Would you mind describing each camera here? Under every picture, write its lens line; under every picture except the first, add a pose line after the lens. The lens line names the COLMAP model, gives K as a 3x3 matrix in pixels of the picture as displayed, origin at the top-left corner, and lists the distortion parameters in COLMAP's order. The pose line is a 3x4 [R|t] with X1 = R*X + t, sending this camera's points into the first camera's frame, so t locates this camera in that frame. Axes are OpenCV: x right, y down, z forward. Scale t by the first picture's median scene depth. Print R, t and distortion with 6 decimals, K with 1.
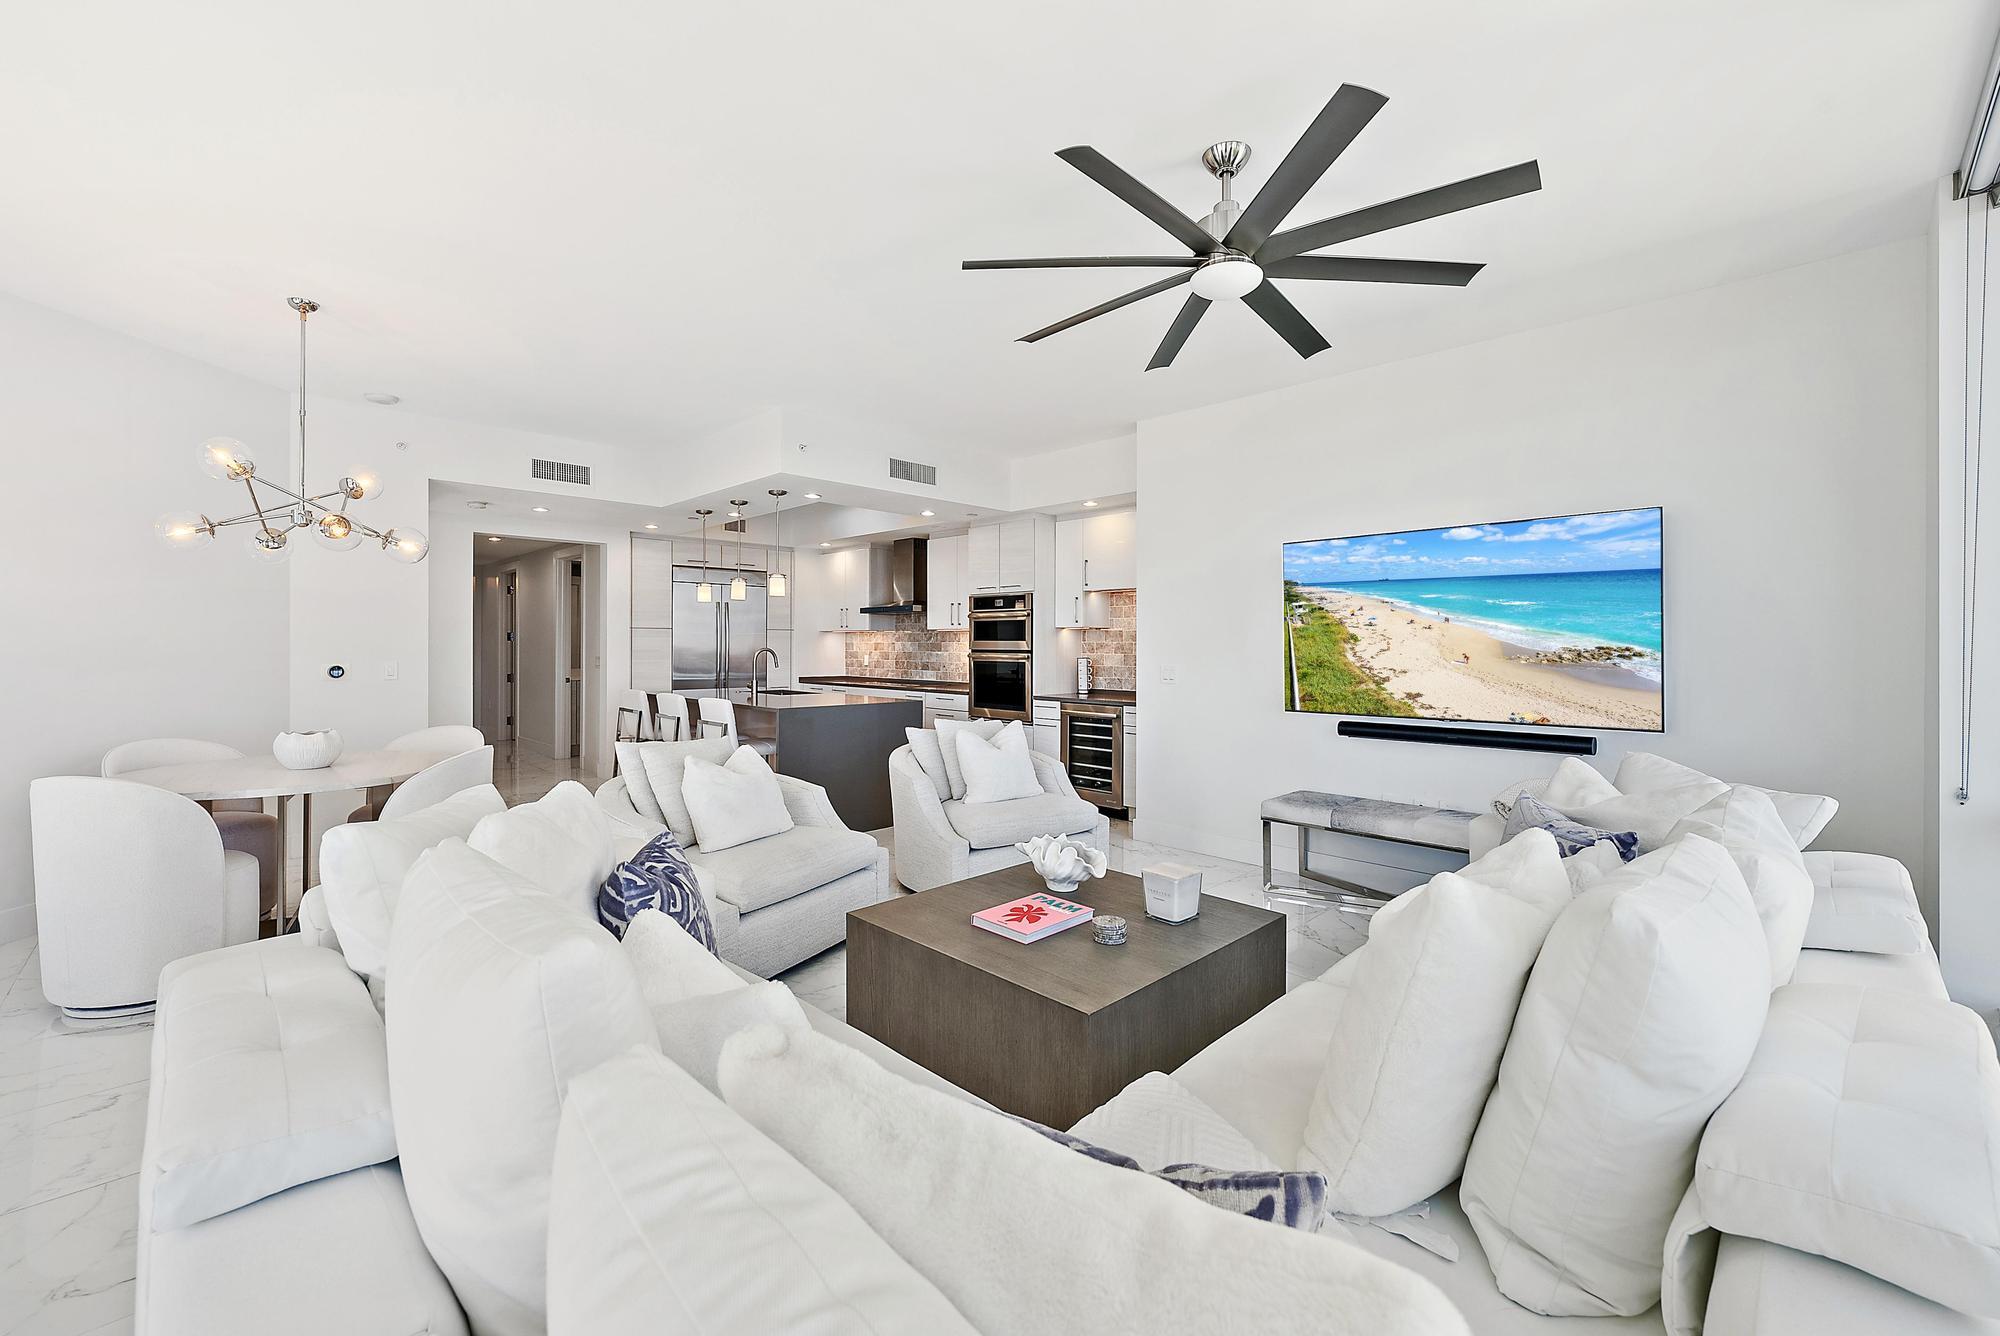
lens RADIAL K [[802.0, 0, 1004.4], [0, 802.0, 654.4], [0, 0, 1]] dist [0.001569, -0.000002]
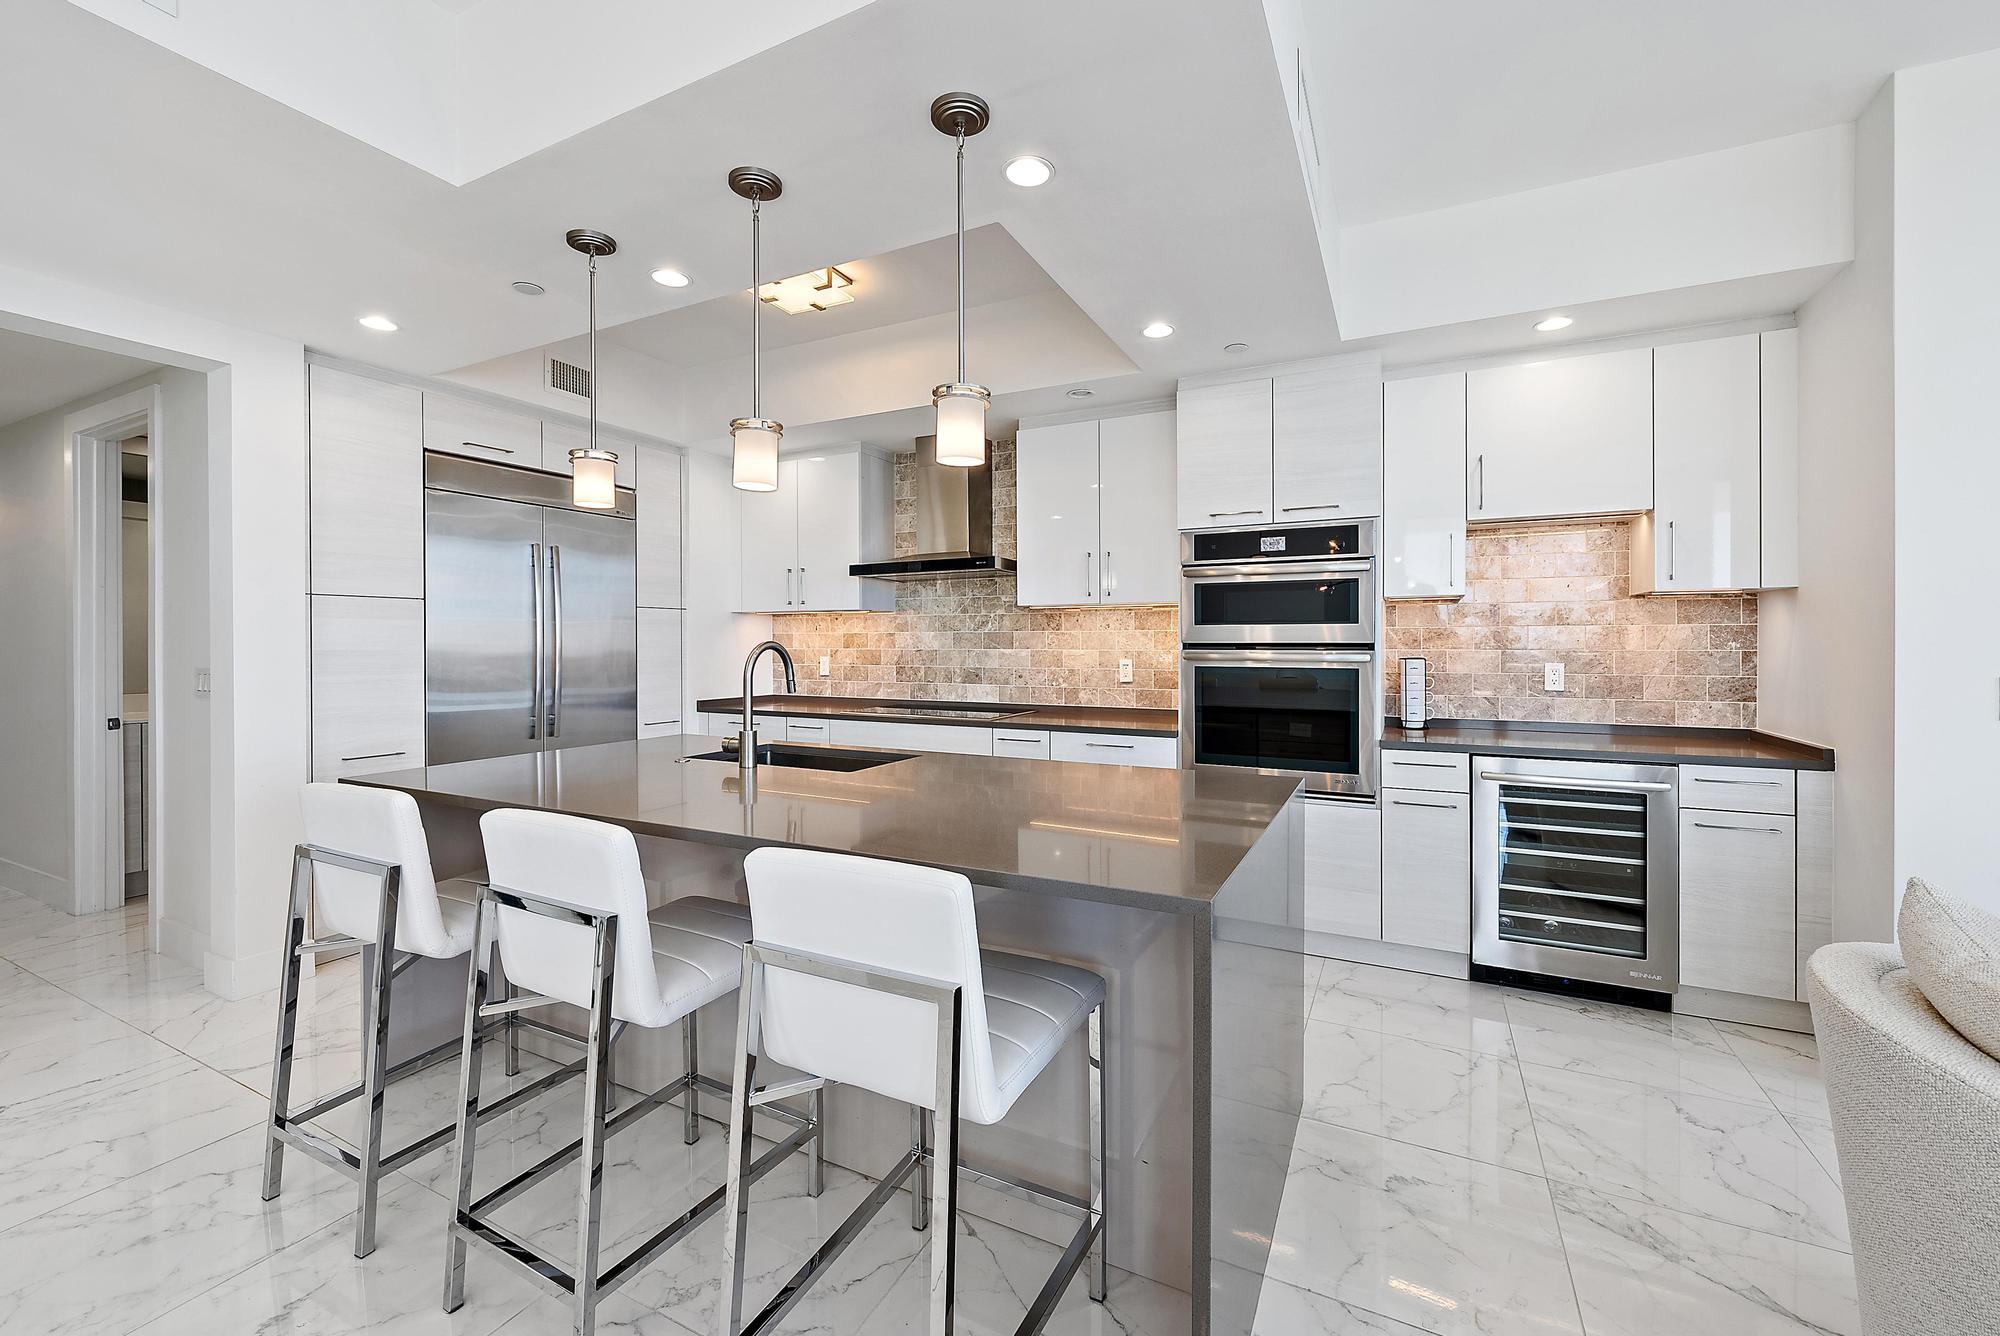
lens RADIAL K [[802.0, 0, 995.1], [0, 802.0, 653.7], [0, 0, 1]] dist [0.001569, -0.000002]
pose [[0.948576, -0.011729, 0.316331, -0.266831], [0.010495, 0.999929, 0.005604, -0.003164], [-0.316374, -0.001996, 0.948632, 0.511051]]
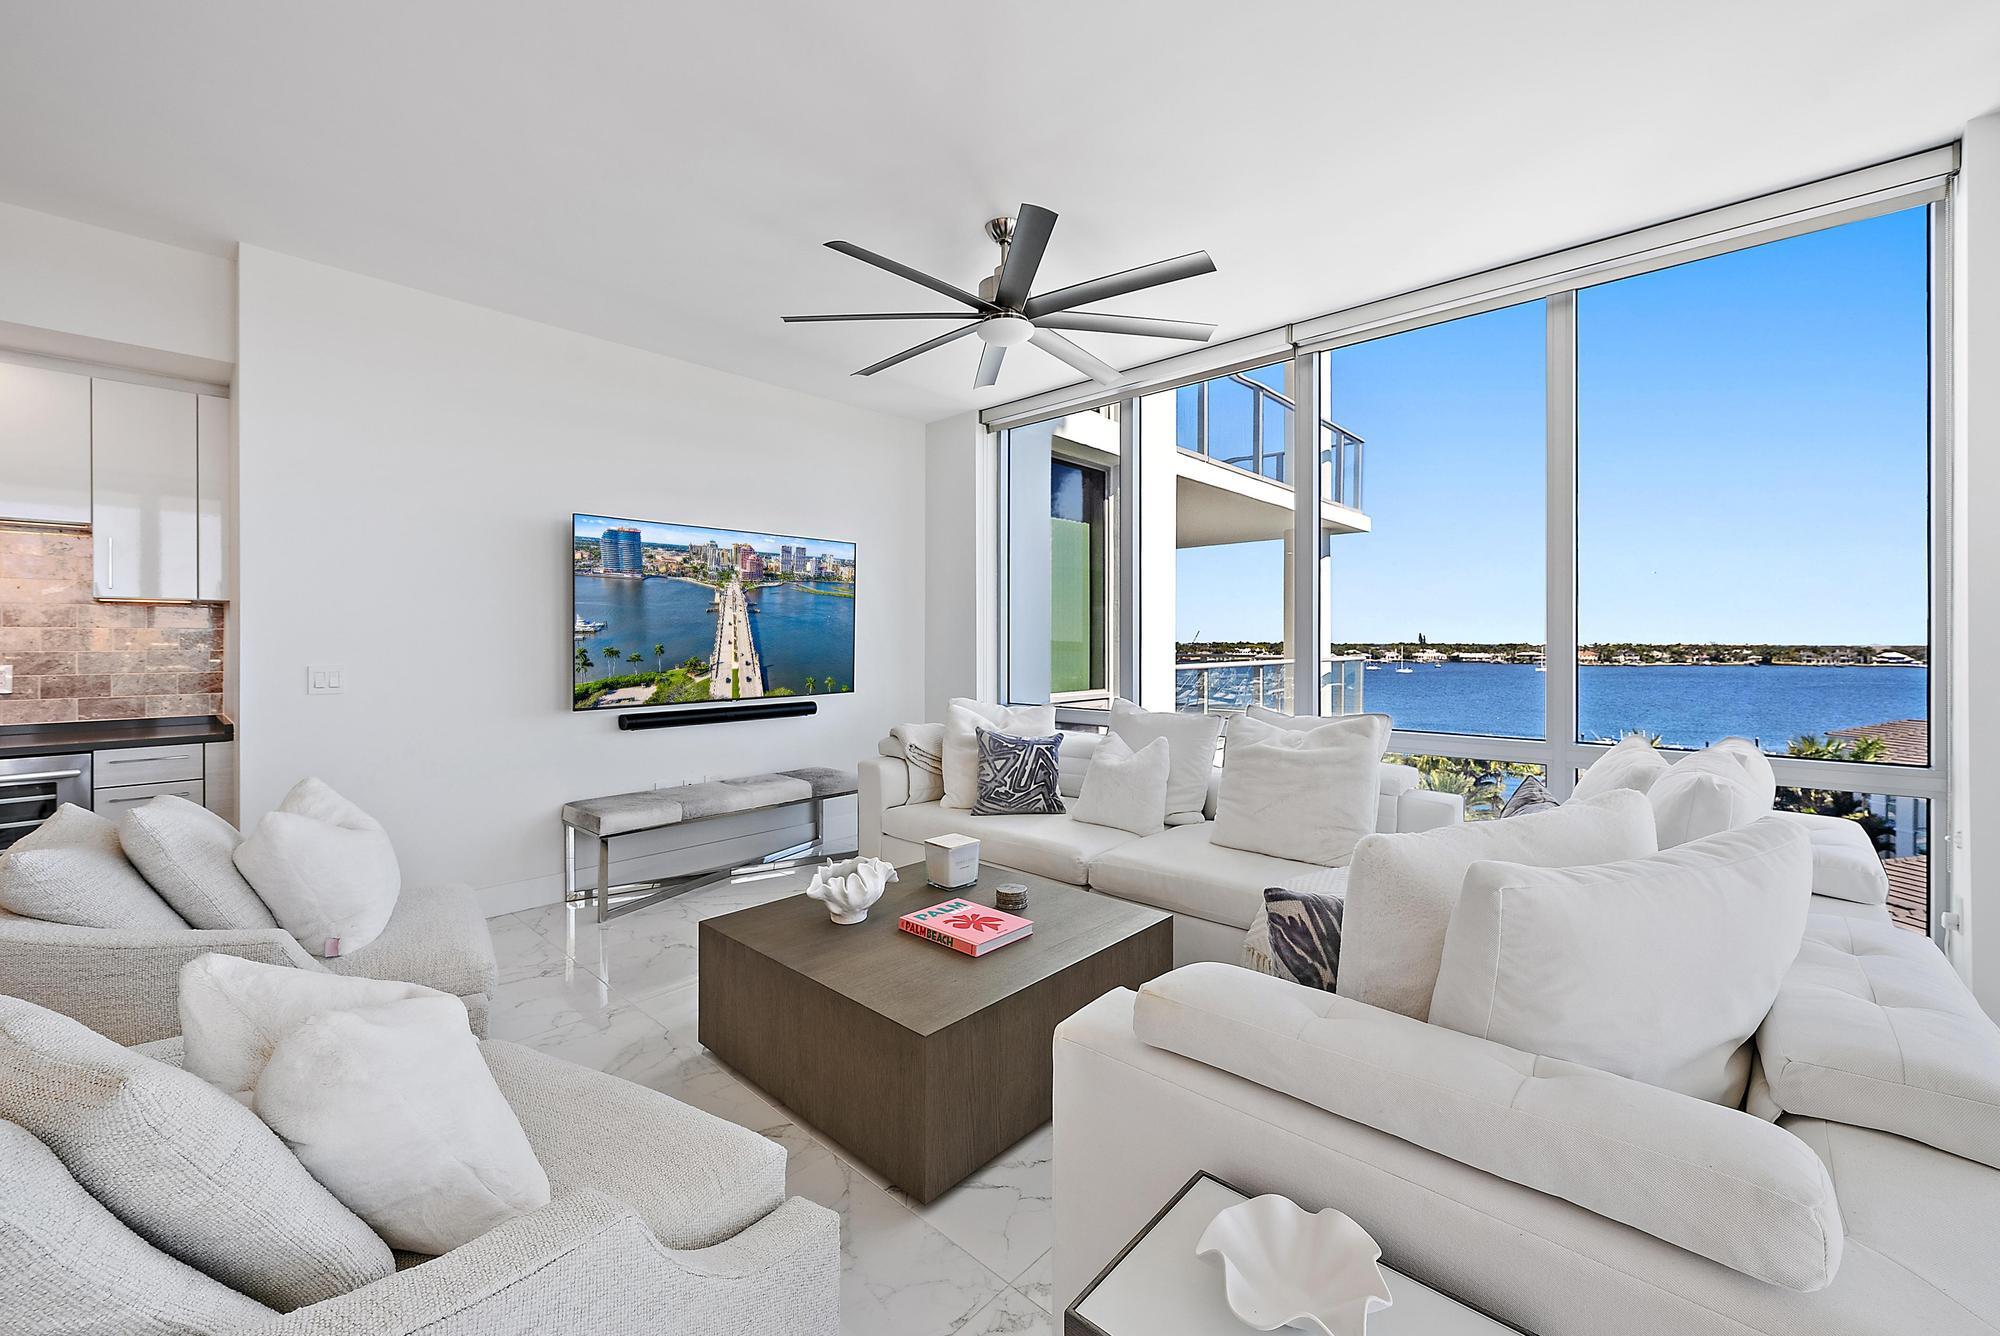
lens RADIAL K [[802.0, 0, 989.8], [0, 802.0, 639.7], [0, 0, 1]] dist [0.001569, -0.000002]
pose [[-0.049539, -0.002073, 0.998770, -0.293090], [0.011867, 0.999926, 0.002664, -0.001015], [-0.998702, 0.011985, -0.049511, 0.336210]]
